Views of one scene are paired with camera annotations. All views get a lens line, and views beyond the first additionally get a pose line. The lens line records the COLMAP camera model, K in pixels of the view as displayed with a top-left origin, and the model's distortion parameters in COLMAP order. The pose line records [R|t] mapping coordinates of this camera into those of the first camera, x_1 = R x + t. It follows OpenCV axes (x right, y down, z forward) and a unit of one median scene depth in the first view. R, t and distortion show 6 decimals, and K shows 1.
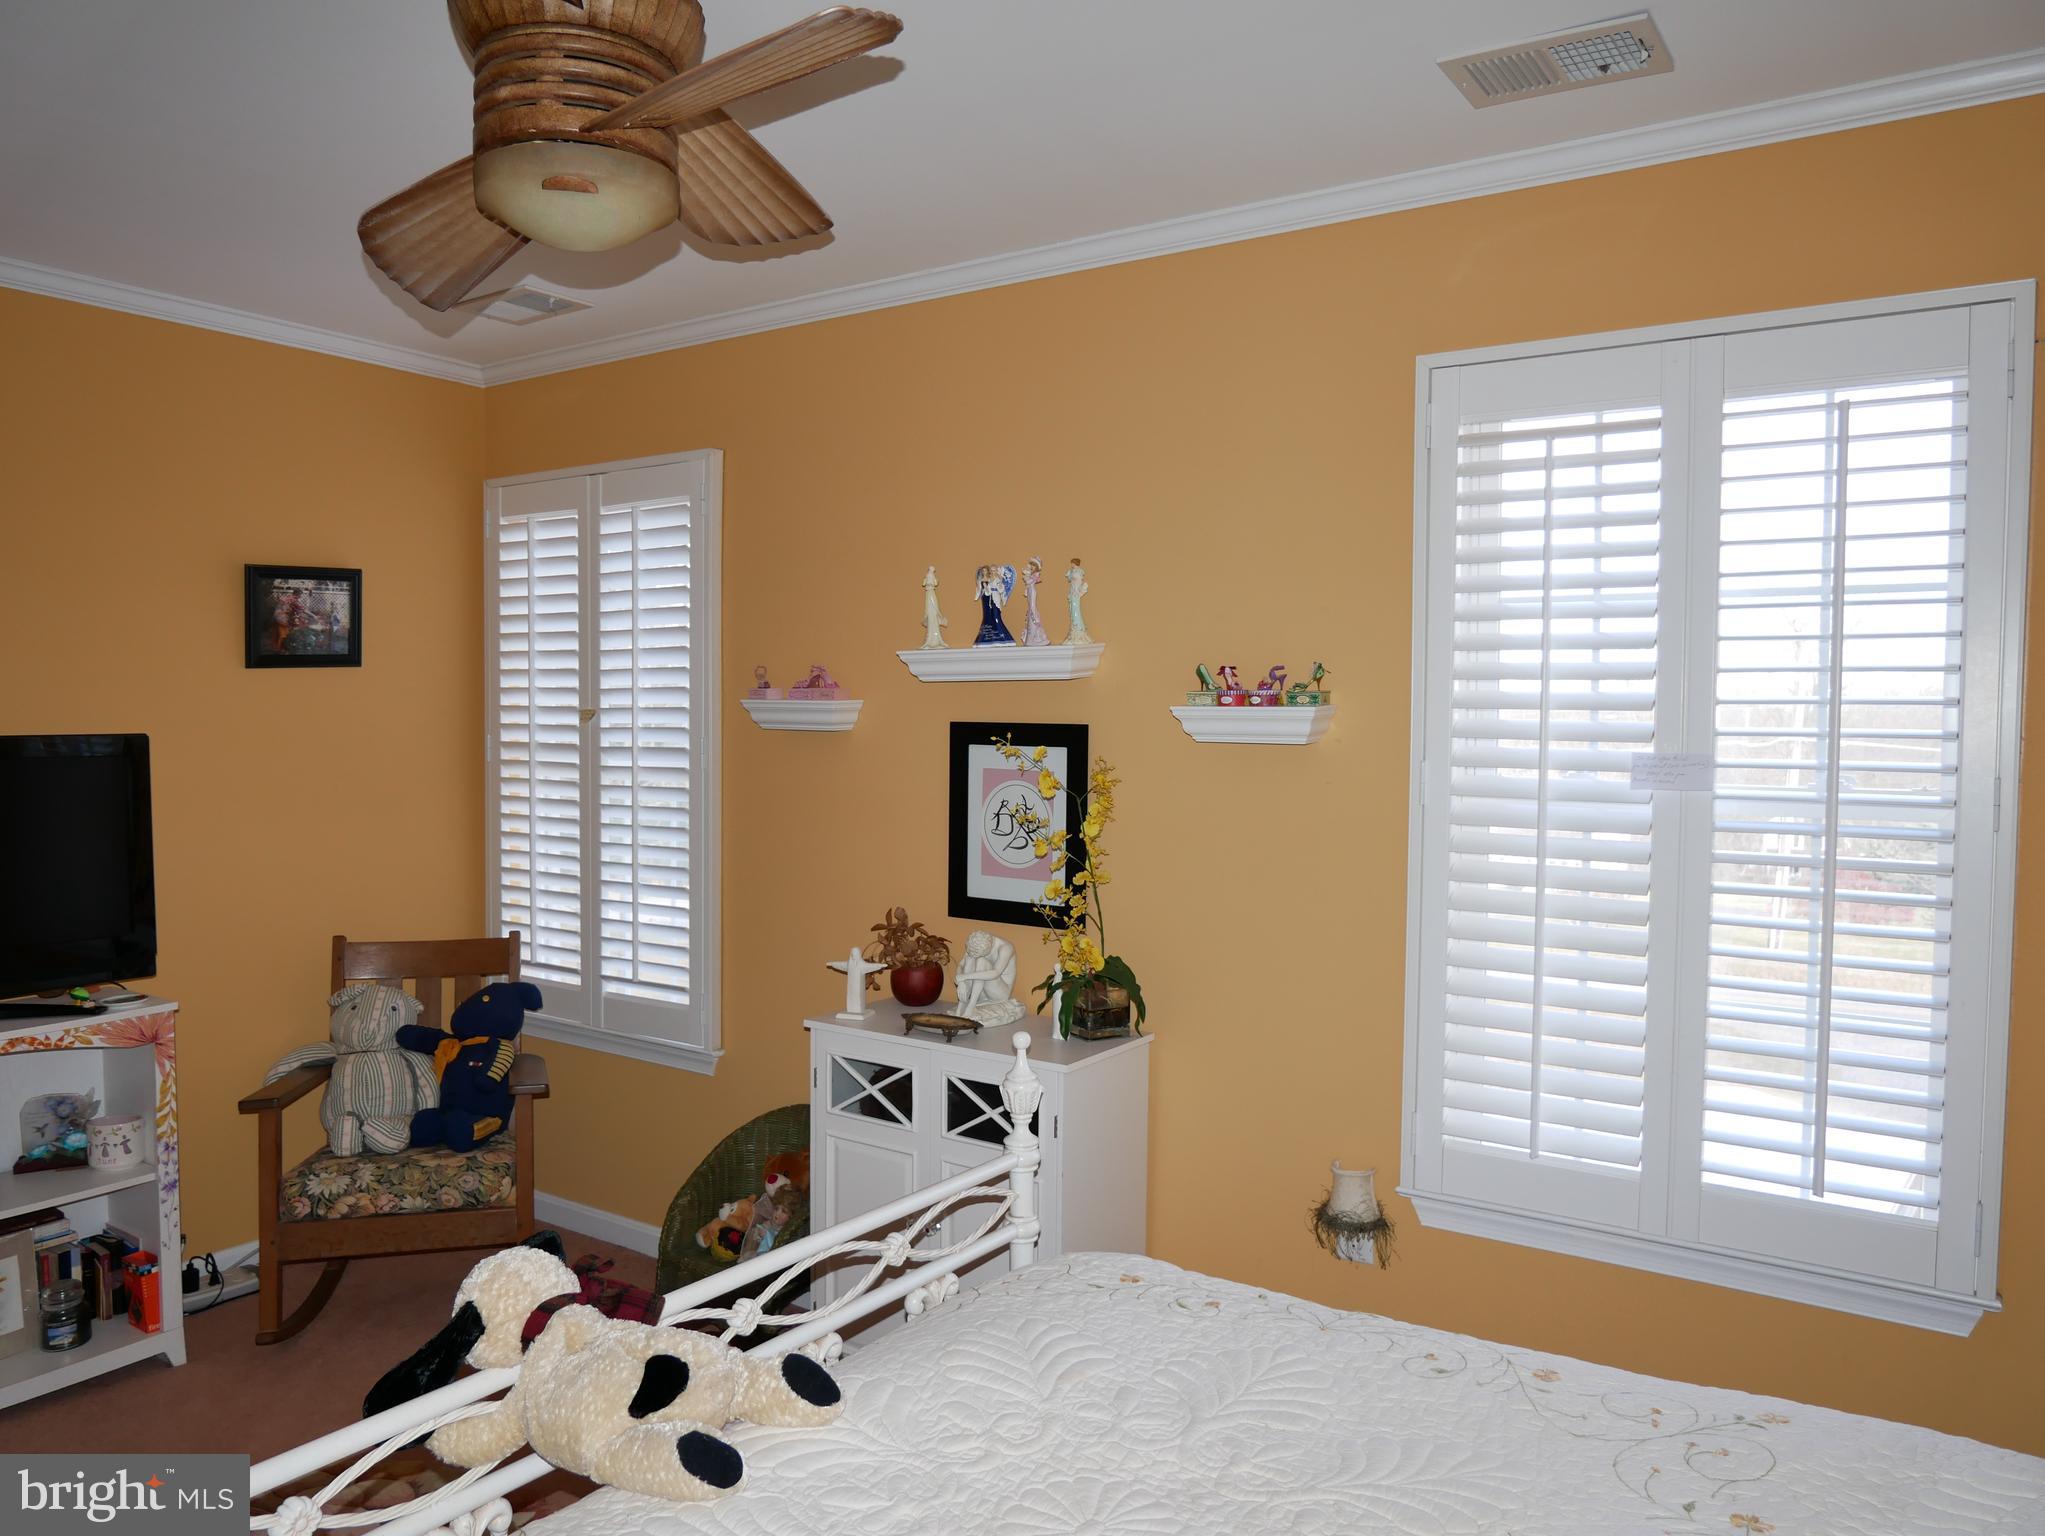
lens RADIAL K [[1504.9, 0, 1012.0], [0, 1504.9, 791.7], [0, 0, 1]] dist [-0.006773, -0.000909]
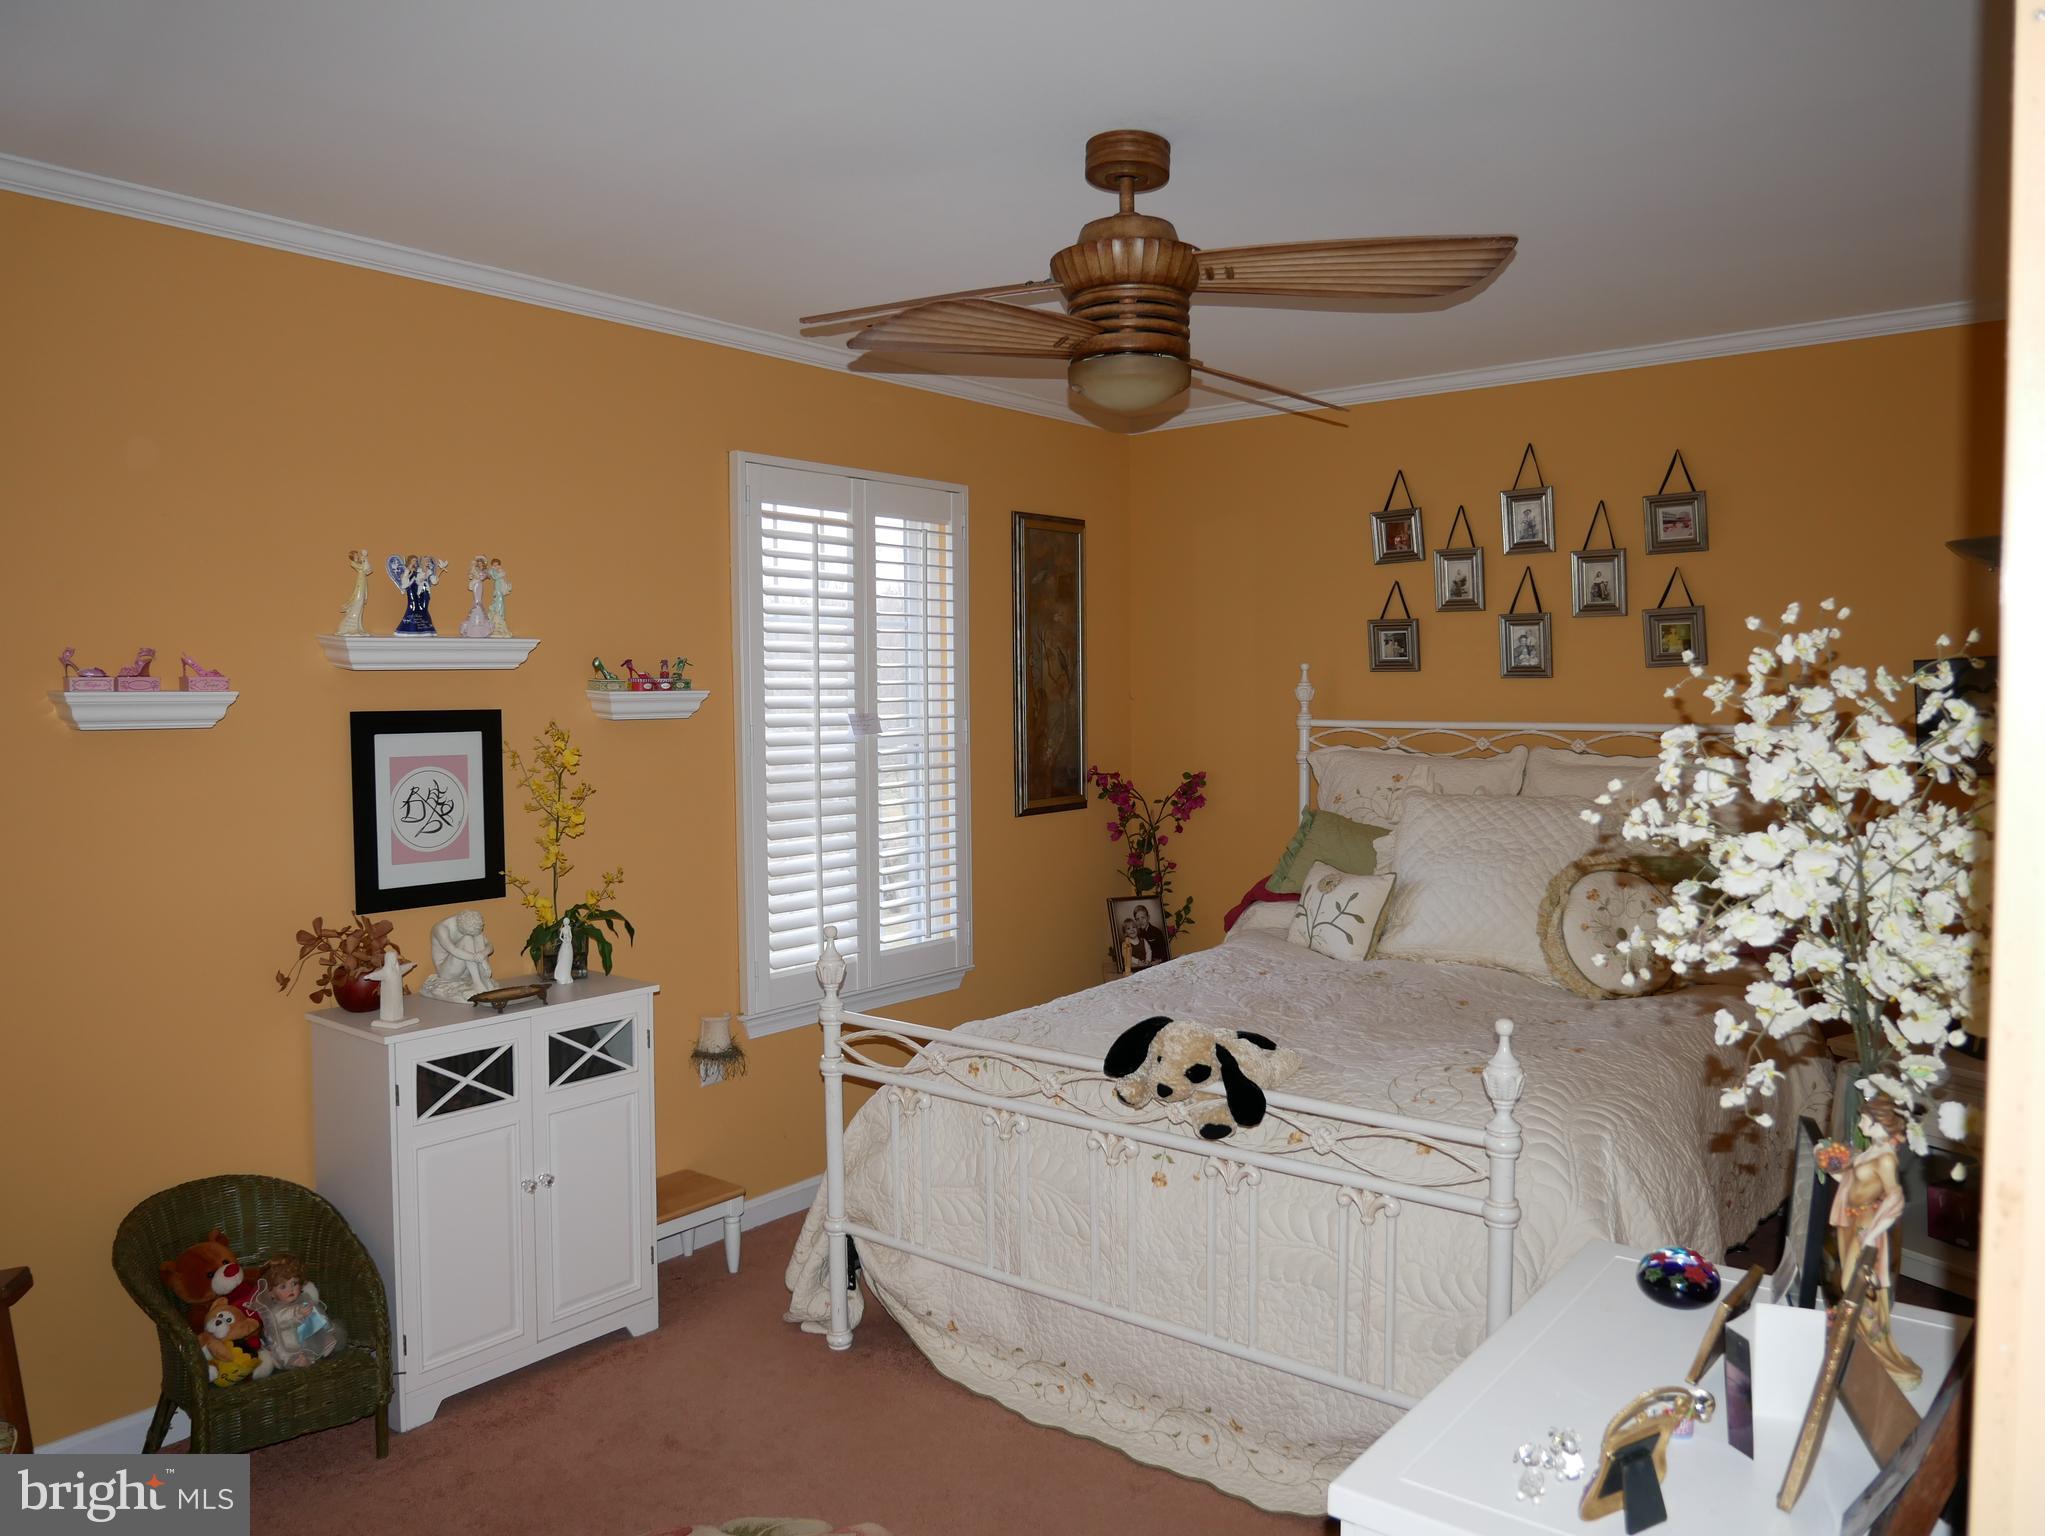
lens RADIAL K [[1504.9, 0, 1012.0], [0, 1504.9, 791.7], [0, 0, 1]] dist [-0.006773, -0.000909]
pose [[0.082972, -0.082408, 0.993139, -0.966446], [0.059191, 0.995223, 0.077636, -0.045608], [-0.994792, 0.052343, 0.087453, 0.503256]]
